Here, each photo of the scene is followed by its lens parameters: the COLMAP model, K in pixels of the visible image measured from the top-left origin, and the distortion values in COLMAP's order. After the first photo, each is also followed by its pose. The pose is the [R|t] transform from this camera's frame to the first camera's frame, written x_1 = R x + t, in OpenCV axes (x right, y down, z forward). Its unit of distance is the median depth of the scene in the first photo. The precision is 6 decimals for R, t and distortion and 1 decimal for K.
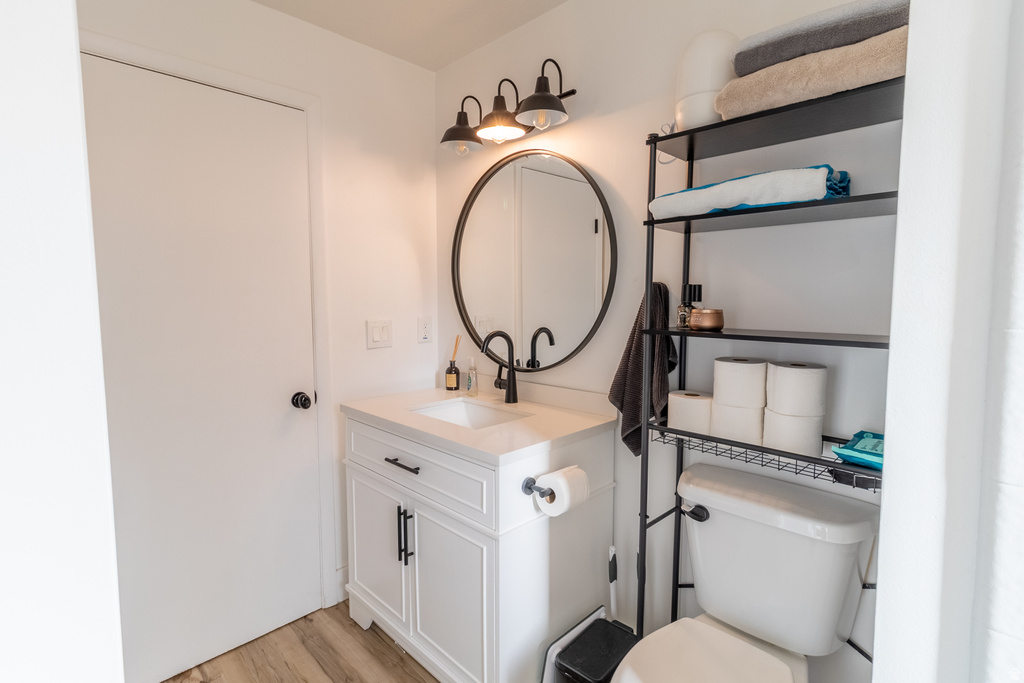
lens RADIAL K [[498.9, 0, 510.7], [0, 498.9, 335.8], [0, 0, 1]] dist [0.006069, -0.000166]
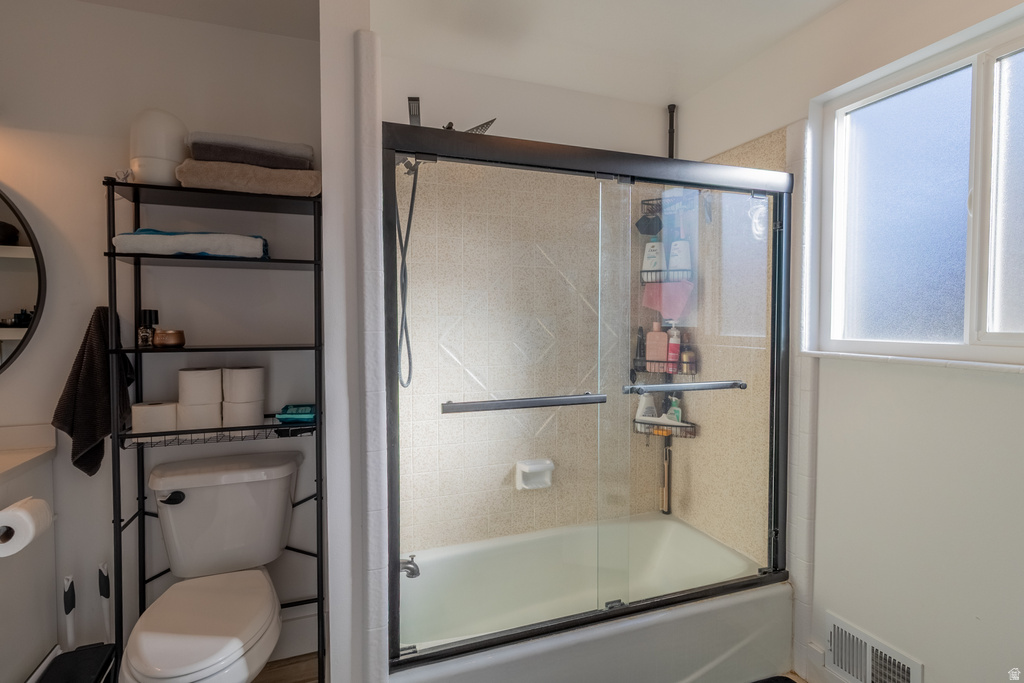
lens RADIAL K [[498.9, 0, 510.0], [0, 498.9, 335.4], [0, 0, 1]] dist [0.006069, -0.000166]
pose [[0.423133, -0.030855, 0.905542, -0.366197], [0.074620, 0.997212, -0.000889, 0.022983], [-0.902990, 0.067948, 0.424256, -0.275607]]
